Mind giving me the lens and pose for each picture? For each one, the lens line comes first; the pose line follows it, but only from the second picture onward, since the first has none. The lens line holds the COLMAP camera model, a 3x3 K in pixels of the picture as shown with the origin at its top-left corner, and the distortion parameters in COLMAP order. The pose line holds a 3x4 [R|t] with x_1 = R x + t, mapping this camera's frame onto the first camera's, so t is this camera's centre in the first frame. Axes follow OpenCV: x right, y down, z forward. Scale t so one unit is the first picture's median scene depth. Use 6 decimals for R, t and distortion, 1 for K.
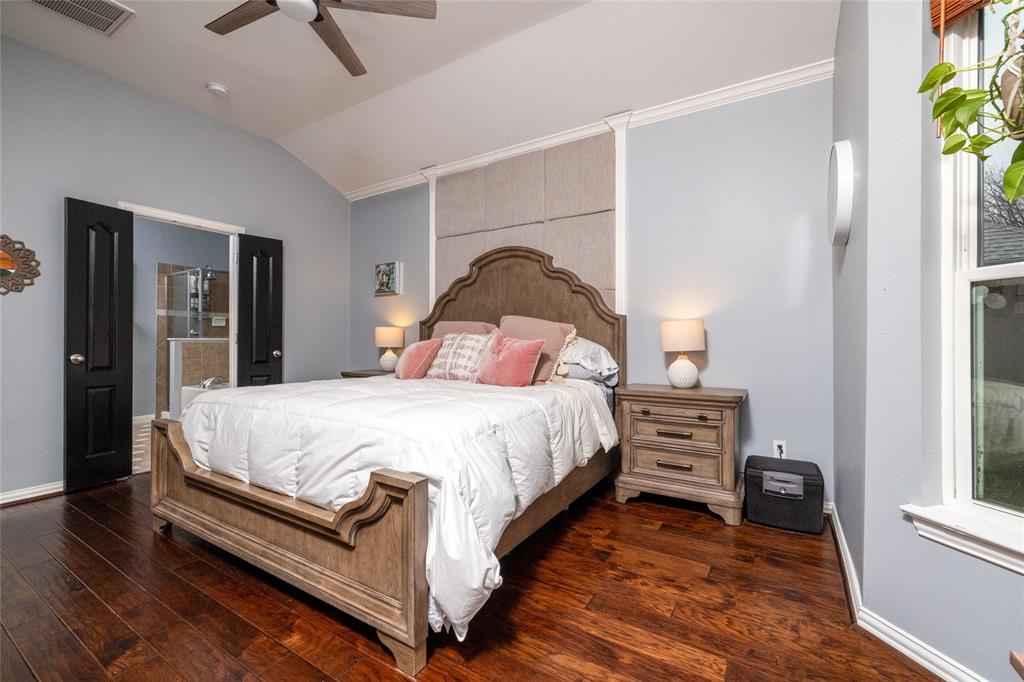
lens RADIAL K [[438.8, 0, 516.8], [0, 438.8, 341.7], [0, 0, 1]] dist [-0.000454, -0.000369]
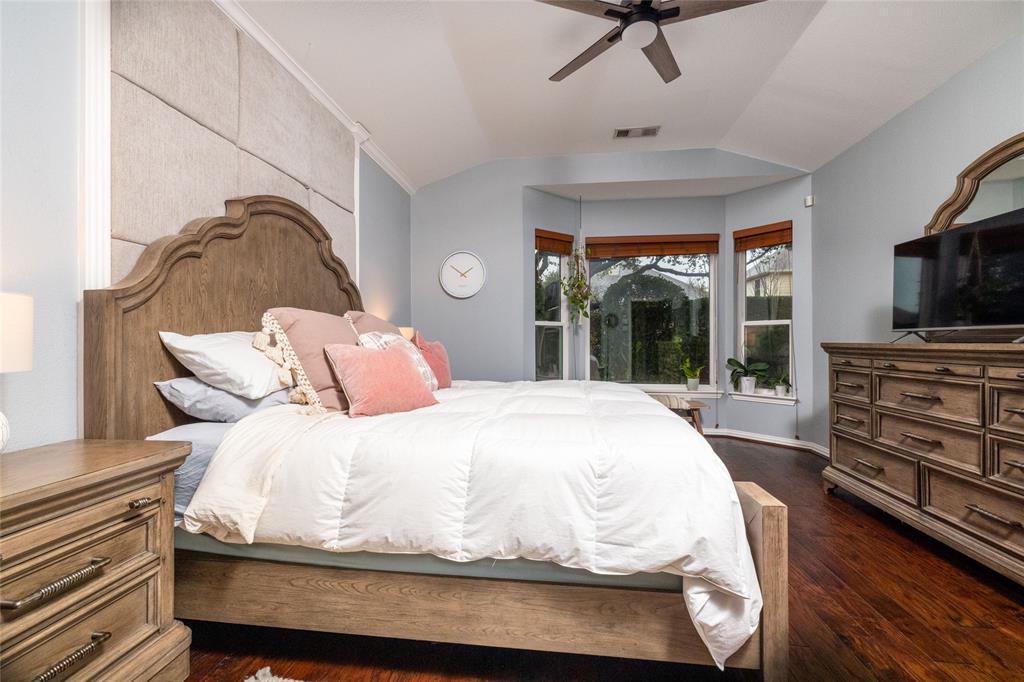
lens RADIAL K [[438.8, 0, 519.9], [0, 438.8, 336.7], [0, 0, 1]] dist [-0.000454, -0.000369]
pose [[-0.434790, 0.005642, 0.900514, -0.789035], [0.001602, 0.999984, -0.005492, -0.008759], [-0.900531, -0.000945, -0.434791, 1.000317]]
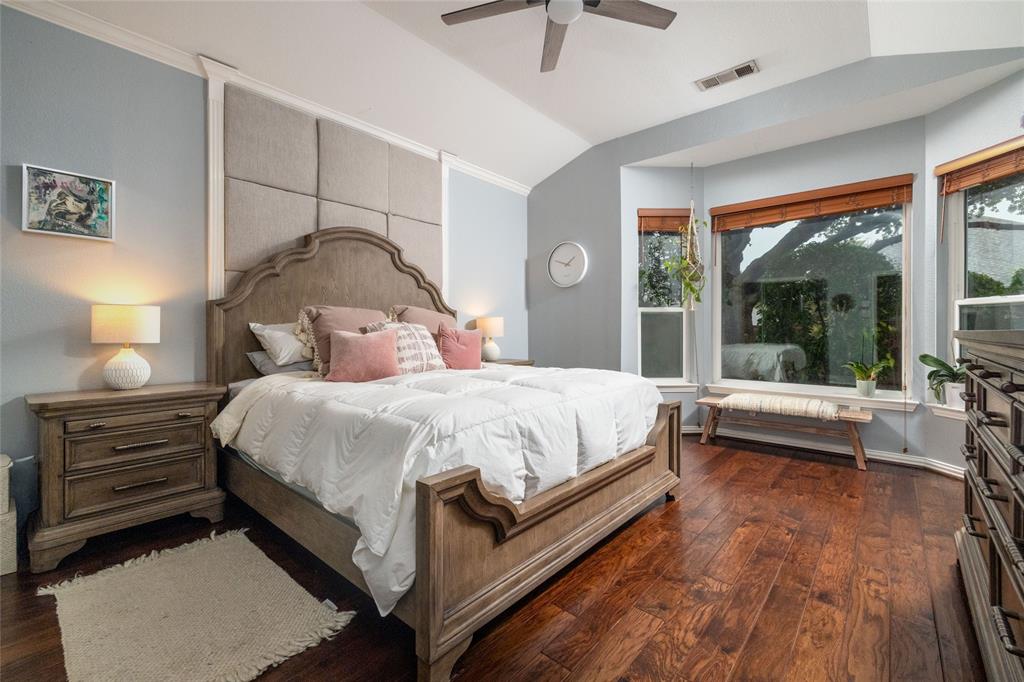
lens RADIAL K [[438.8, 0, 506.8], [0, 438.8, 333.1], [0, 0, 1]] dist [-0.000454, -0.000369]
pose [[0.159579, -0.008659, 0.987147, -0.902581], [0.004410, 0.999958, 0.008059, -0.003145], [-0.987175, 0.003068, 0.159610, 0.562730]]
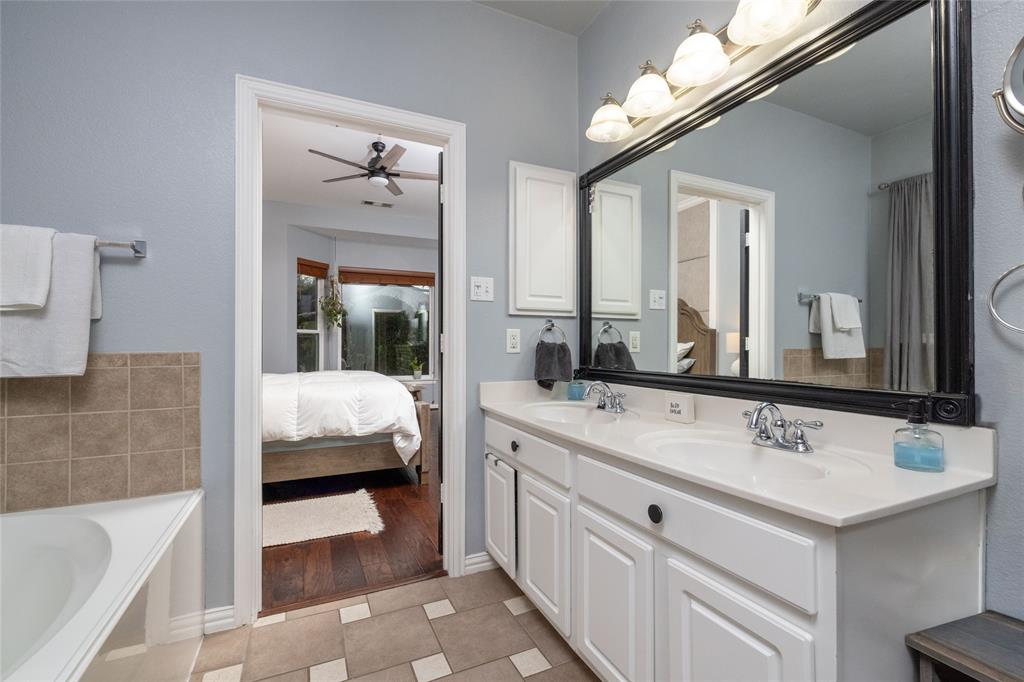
lens RADIAL K [[438.8, 0, 526.0], [0, 438.8, 343.1], [0, 0, 1]] dist [-0.000454, -0.000369]
pose [[-0.856893, 0.001093, 0.515494, -1.234269], [0.001368, 0.999999, 0.000154, -0.010350], [-0.515493, 0.000838, -0.856893, 1.367914]]
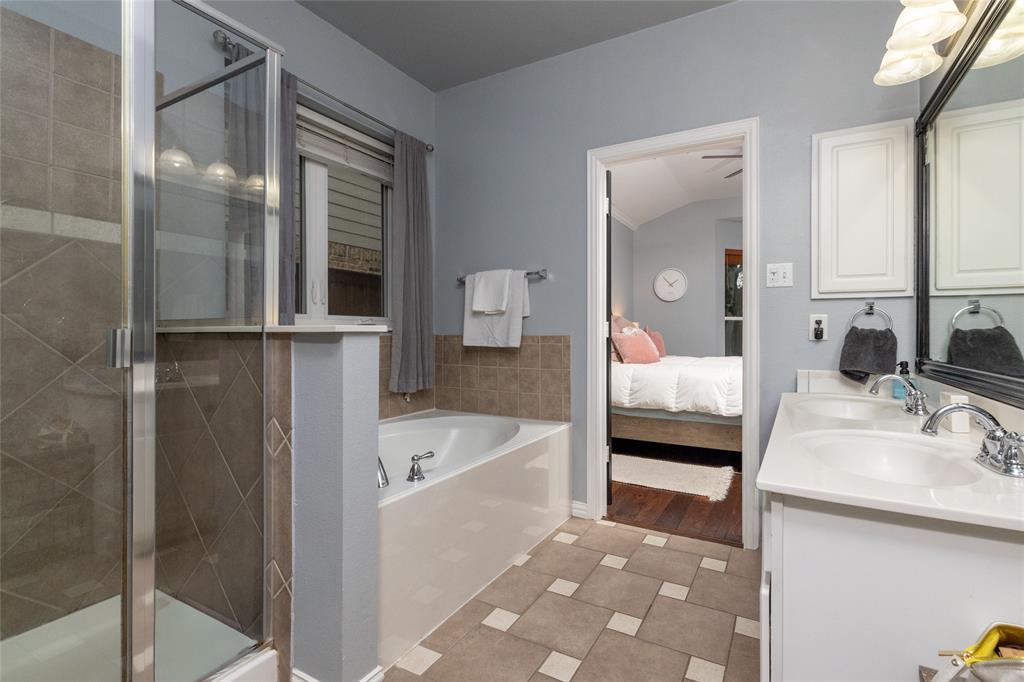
lens RADIAL K [[480.3, 0, 553.5], [0, 480.3, 331.7], [0, 0, 1]] dist [-0.018617, -0.000004]
pose [[-0.091427, -0.001650, 0.995810, -1.482445], [0.001951, 0.999996, 0.001836, -0.008855], [-0.995810, 0.002110, -0.091423, 1.252847]]
